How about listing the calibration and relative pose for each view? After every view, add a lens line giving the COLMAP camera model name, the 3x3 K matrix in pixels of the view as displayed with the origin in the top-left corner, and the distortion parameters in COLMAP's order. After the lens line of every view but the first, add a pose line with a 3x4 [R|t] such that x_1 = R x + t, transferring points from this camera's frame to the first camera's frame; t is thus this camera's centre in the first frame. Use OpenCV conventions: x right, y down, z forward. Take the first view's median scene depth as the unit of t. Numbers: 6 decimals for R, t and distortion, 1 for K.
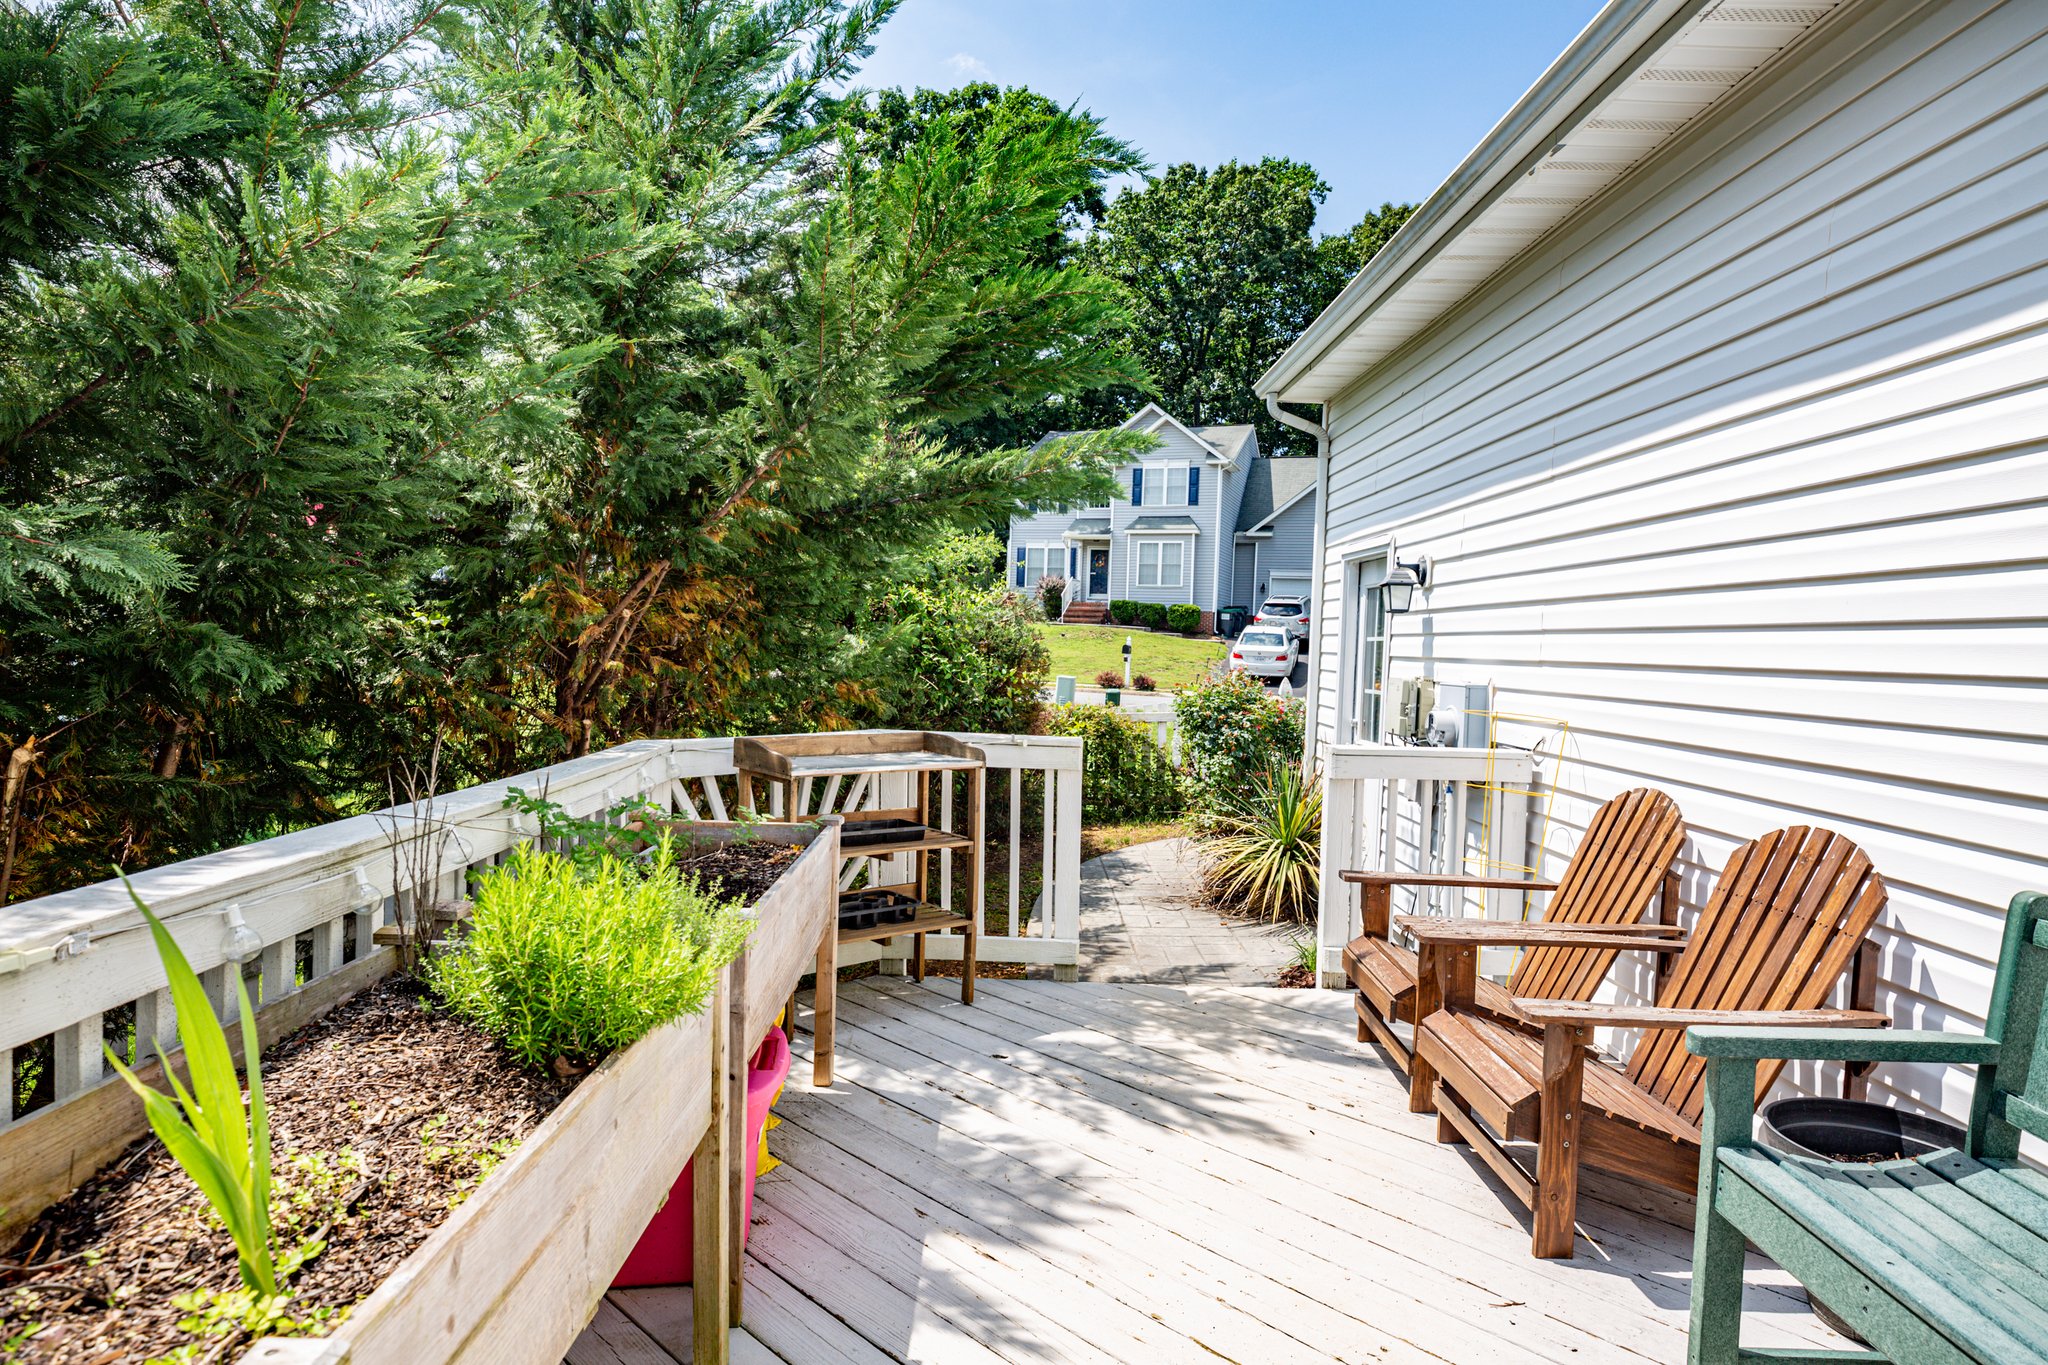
lens RADIAL K [[1222.3, 0, 1024.0], [0, 1222.3, 682.5], [0, 0, 1]] dist [-0.030134, 0.000188]
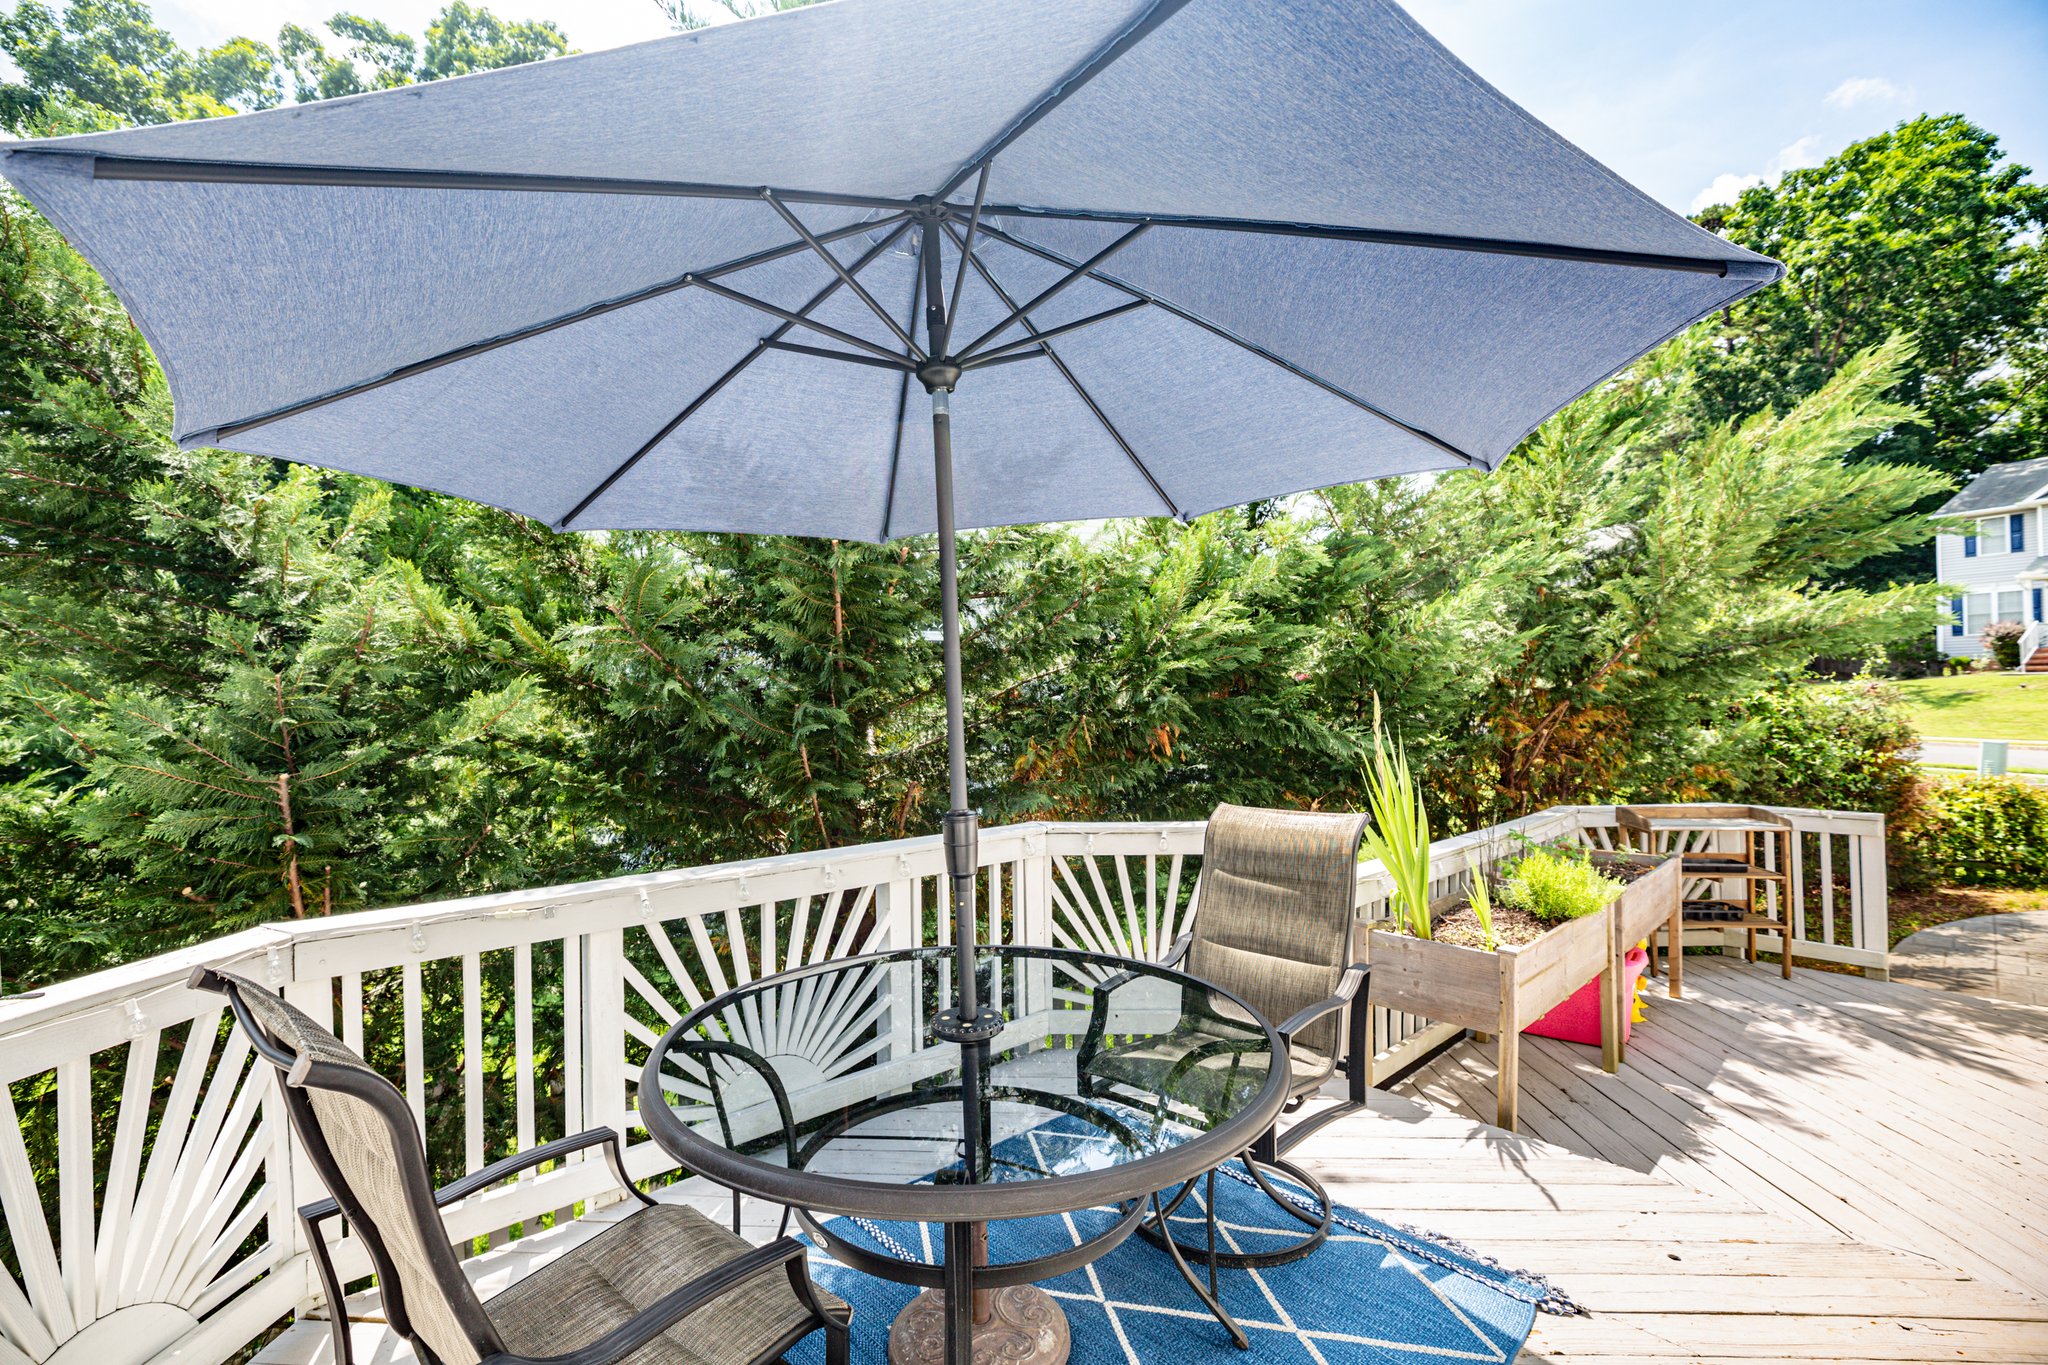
lens RADIAL K [[929.6, 0, 1024.0], [0, 929.6, 682.5], [0, 0, 1]] dist [-0.041469, 0.013734]
pose [[0.690584, -0.051016, -0.721451, 0.130323], [0.004667, 0.997803, -0.066090, -0.046730], [0.723238, 0.042273, 0.689304, -0.518444]]
